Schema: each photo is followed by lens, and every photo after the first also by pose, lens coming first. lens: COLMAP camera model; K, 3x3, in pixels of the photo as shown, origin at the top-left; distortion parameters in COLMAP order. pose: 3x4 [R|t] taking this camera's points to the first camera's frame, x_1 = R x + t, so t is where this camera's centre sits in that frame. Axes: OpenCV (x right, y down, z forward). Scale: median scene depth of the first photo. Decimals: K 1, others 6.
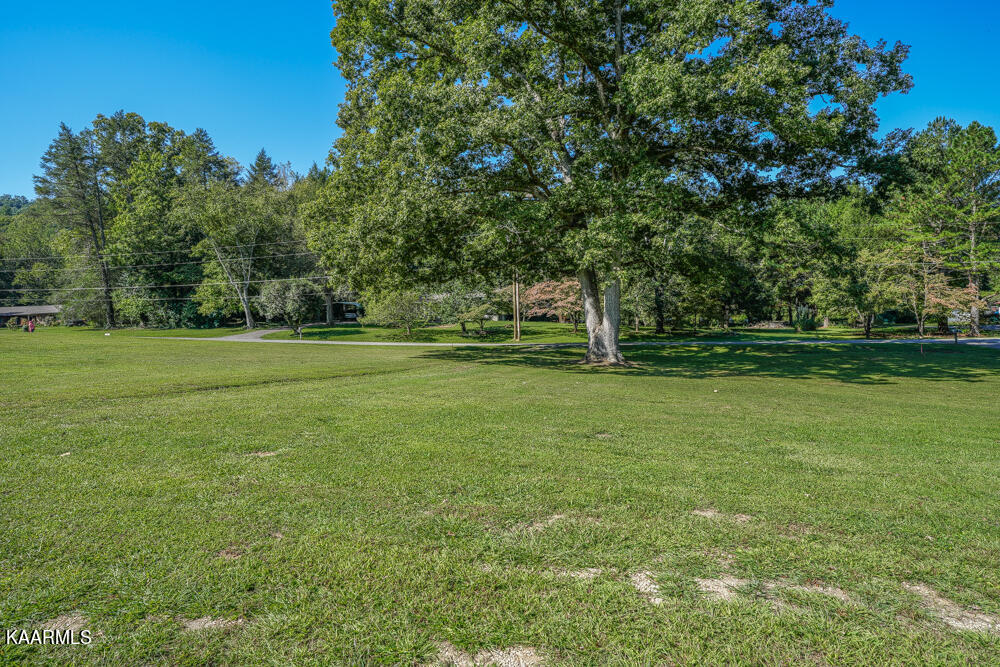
lens RADIAL K [[542.7, 0, 499.1], [0, 542.7, 333.5], [0, 0, 1]] dist [-0.055318, 0.039739]
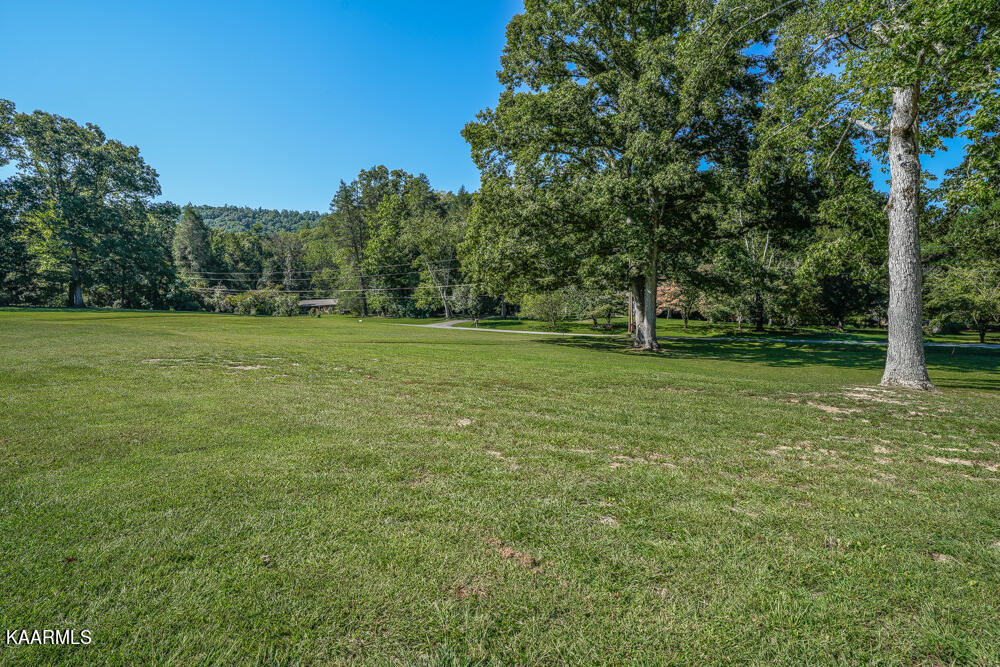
lens RADIAL K [[542.7, 0, 499.1], [0, 542.7, 333.5], [0, 0, 1]] dist [-0.055318, 0.039739]
pose [[0.921559, 0.032990, -0.386835, 0.202974], [-0.028507, 0.999444, 0.017321, 0.000172], [0.387191, -0.004934, 0.921986, -0.243694]]
